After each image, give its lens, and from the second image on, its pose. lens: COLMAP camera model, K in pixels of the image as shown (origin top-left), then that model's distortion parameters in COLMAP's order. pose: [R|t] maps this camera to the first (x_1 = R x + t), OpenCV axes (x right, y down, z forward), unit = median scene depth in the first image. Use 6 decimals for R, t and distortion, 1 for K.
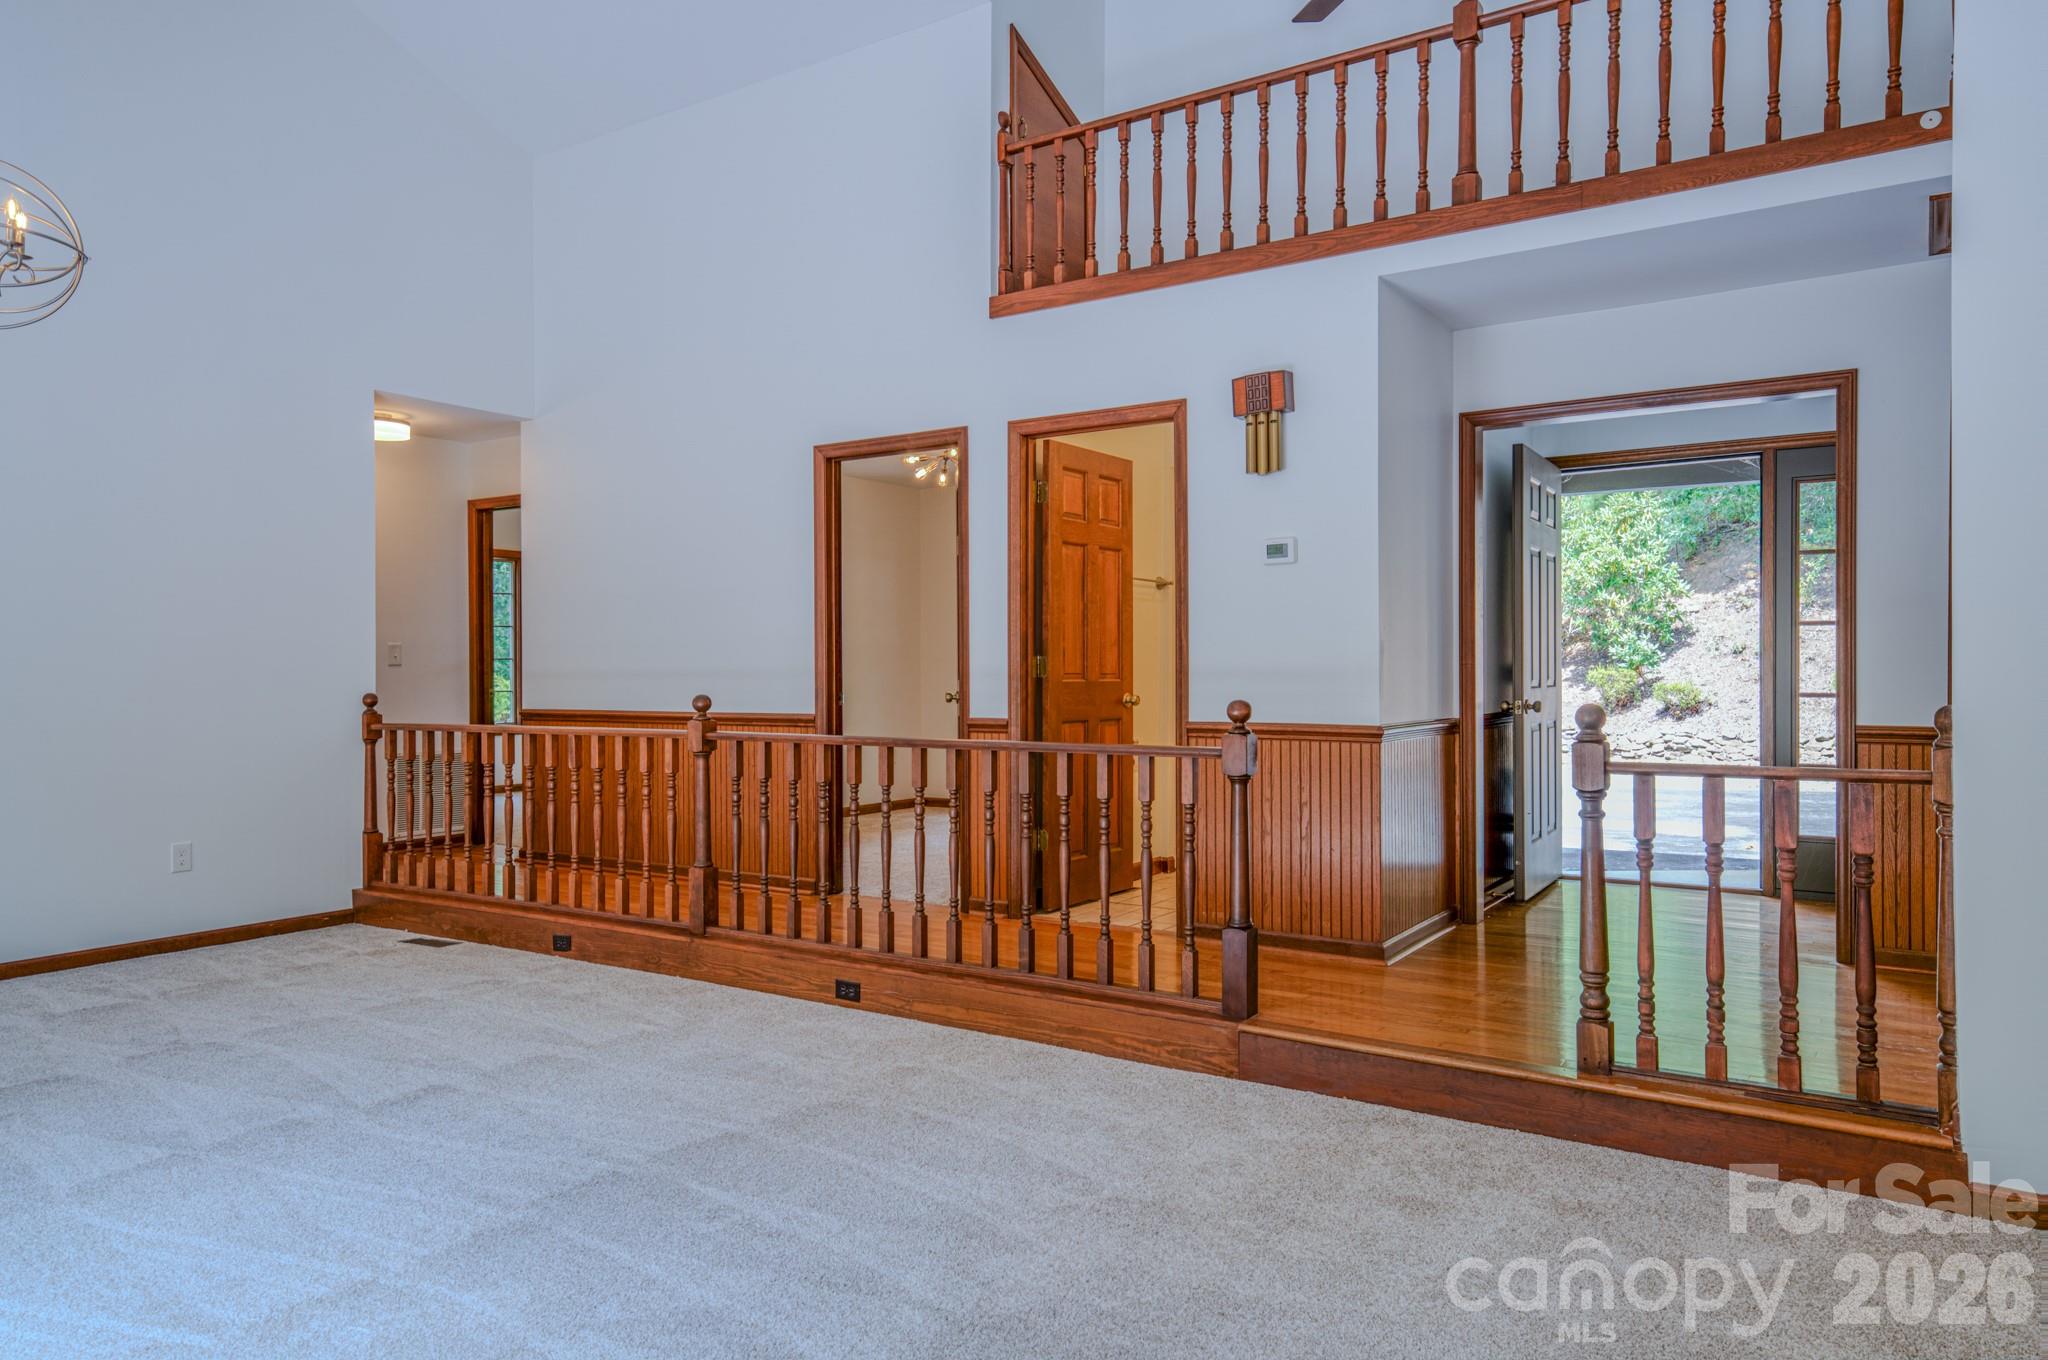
lens RADIAL K [[1343.9, 0, 1002.4], [0, 1343.9, 678.3], [0, 0, 1]] dist [0.025017, 0.010916]
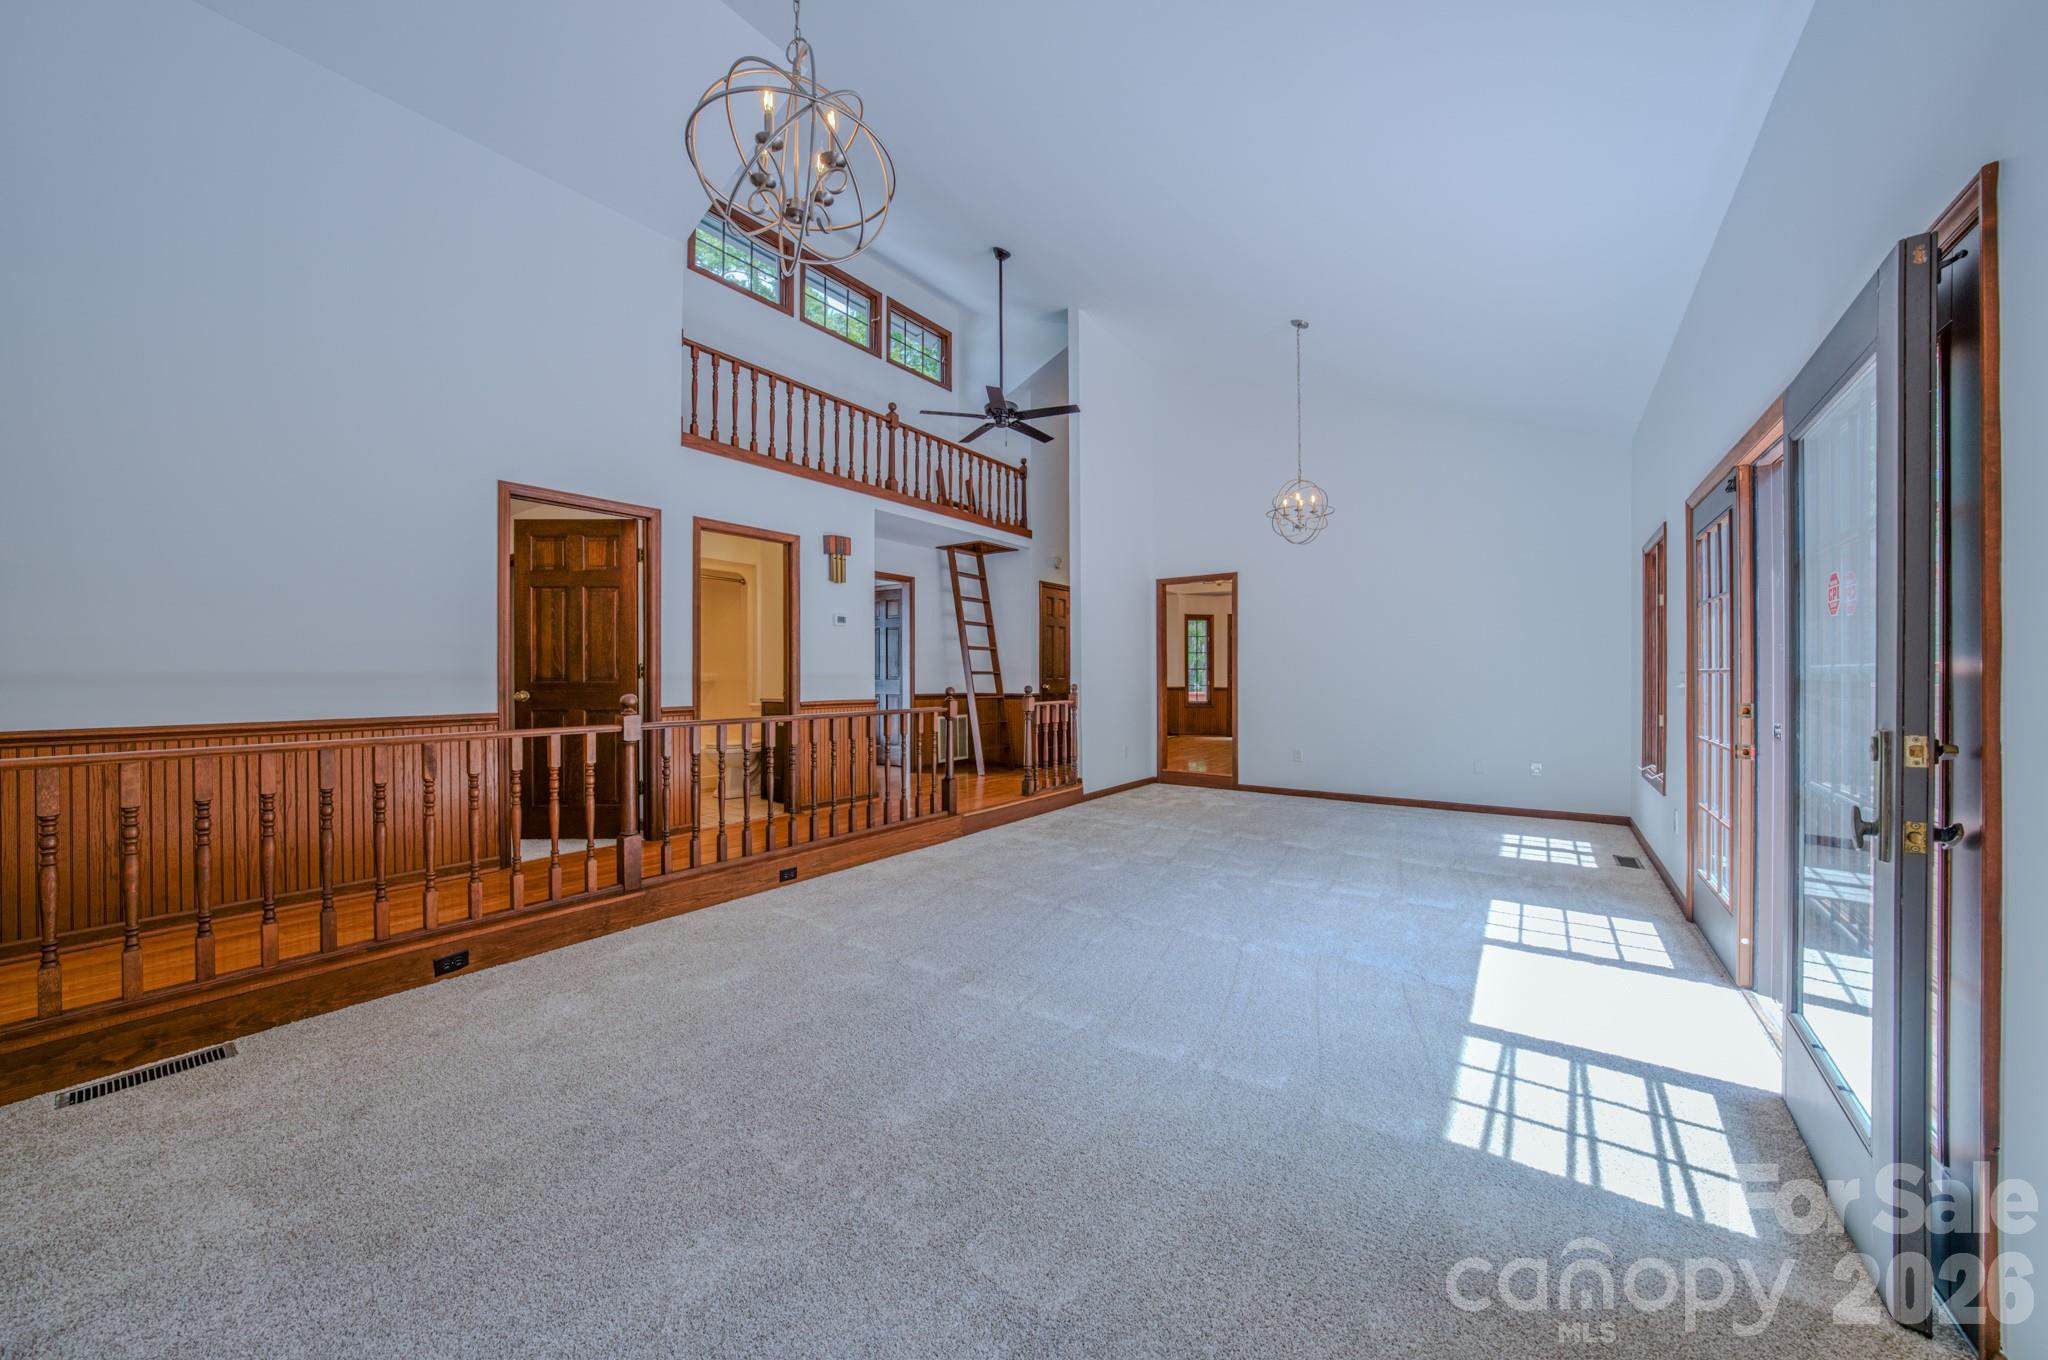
lens RADIAL K [[710.2, 0, 1053.2], [0, 710.2, 680.7], [0, 0, 1]] dist [-0.023848, 0.004857]
pose [[-0.002842, -0.001009, 0.999995, -0.925518], [0.004451, 0.999990, 0.001022, 0.002112], [-0.999986, 0.004454, -0.002837, 0.664217]]
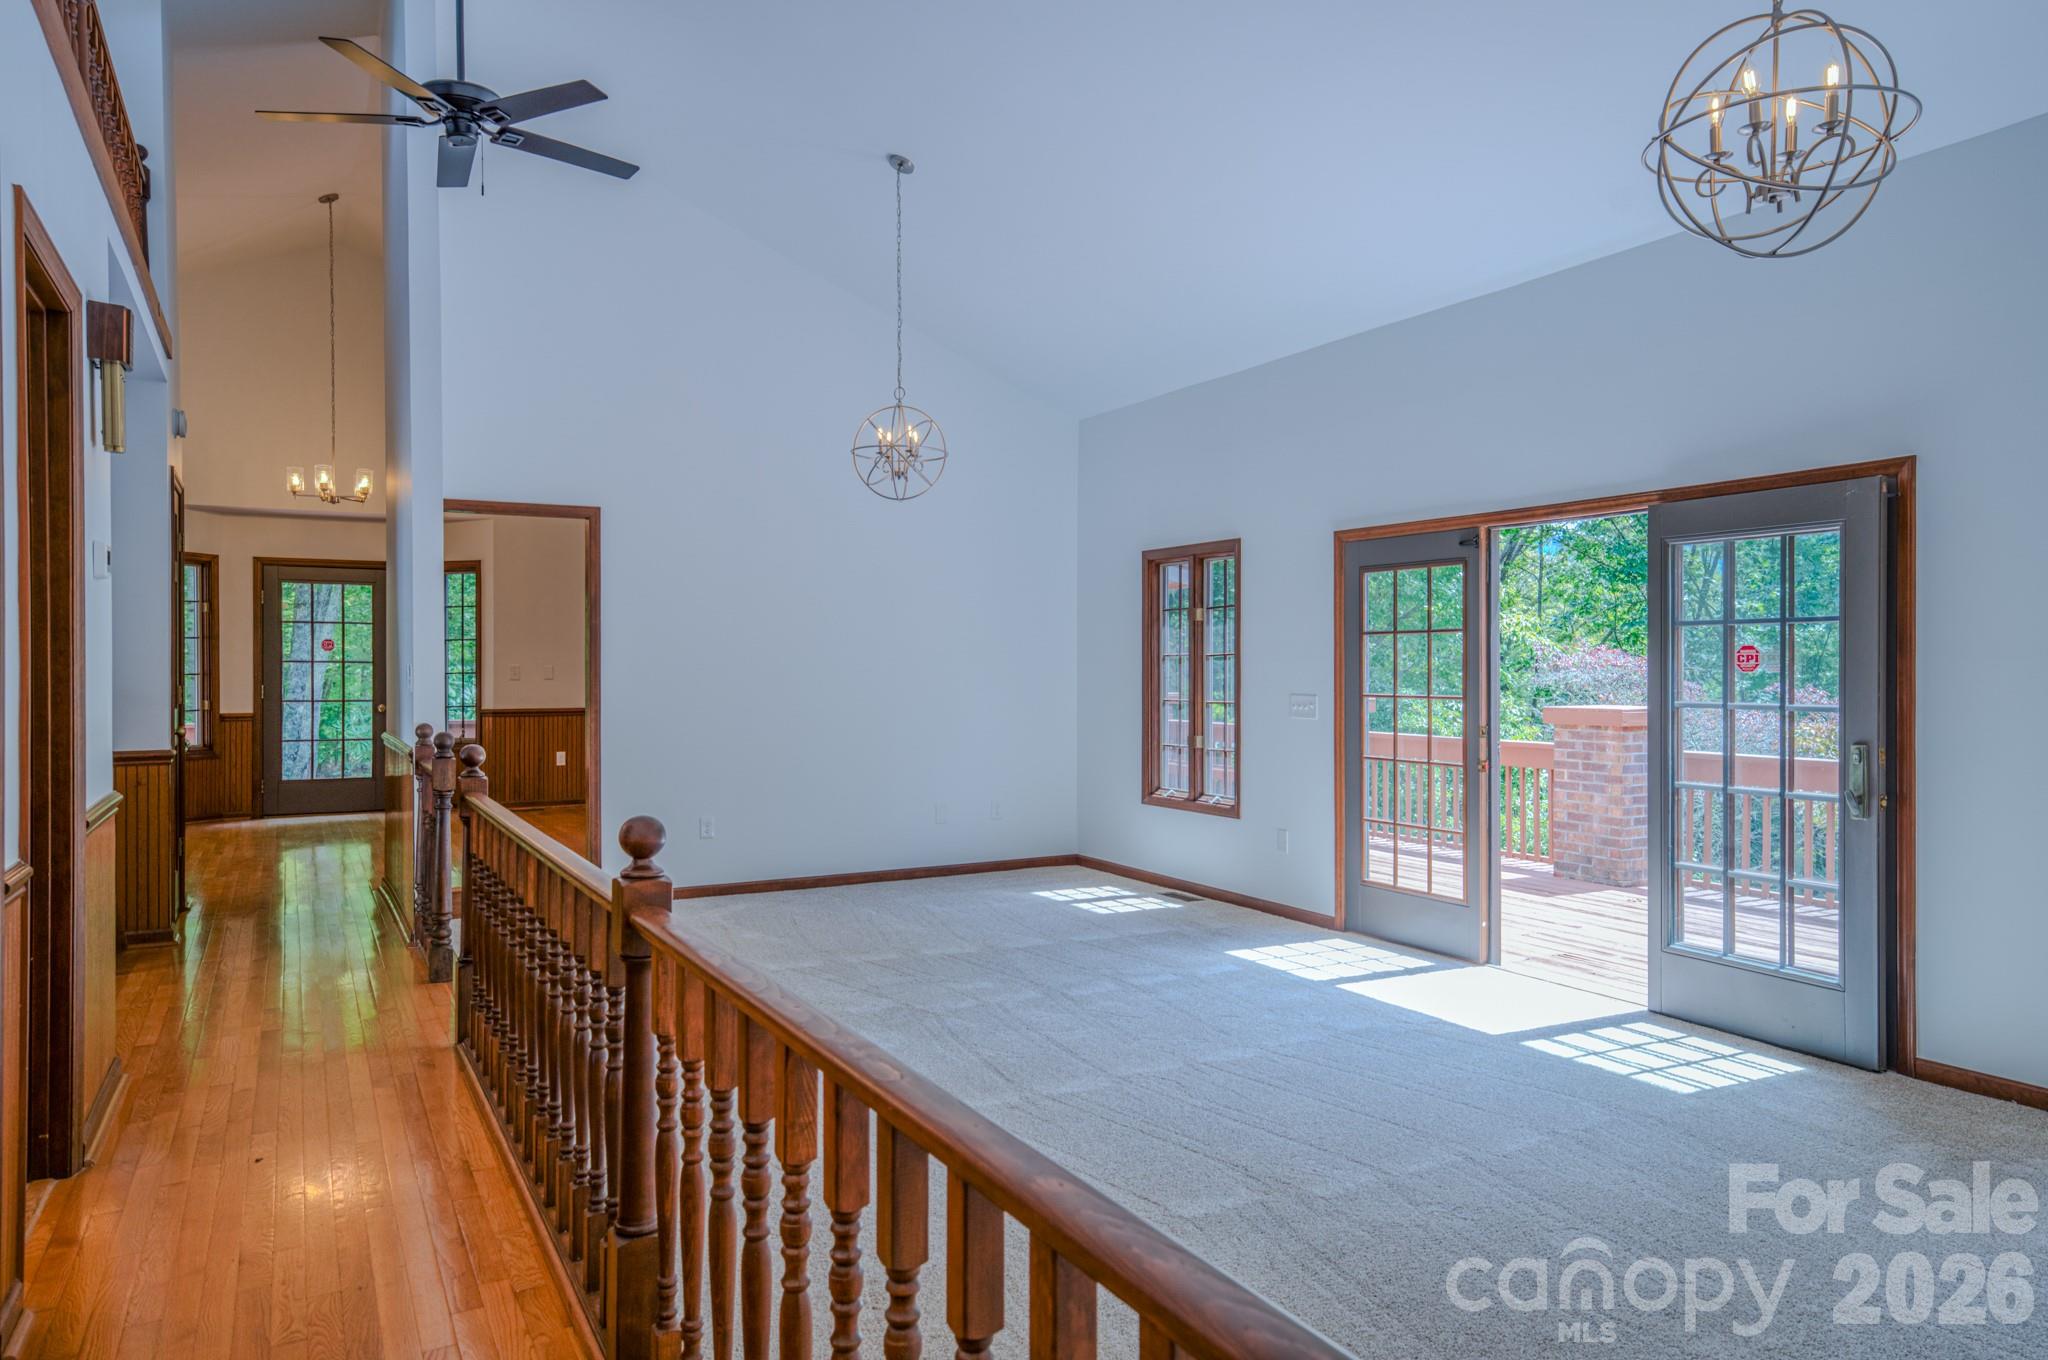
lens RADIAL K [[1343.9, 0, 1041.0], [0, 1343.9, 675.8], [0, 0, 1]] dist [0.025017, 0.010916]
pose [[-0.894546, 0.003687, 0.446961, -0.578724], [0.010155, 0.999876, 0.012077, -0.043142], [-0.446861, 0.015342, -0.894472, 1.431930]]
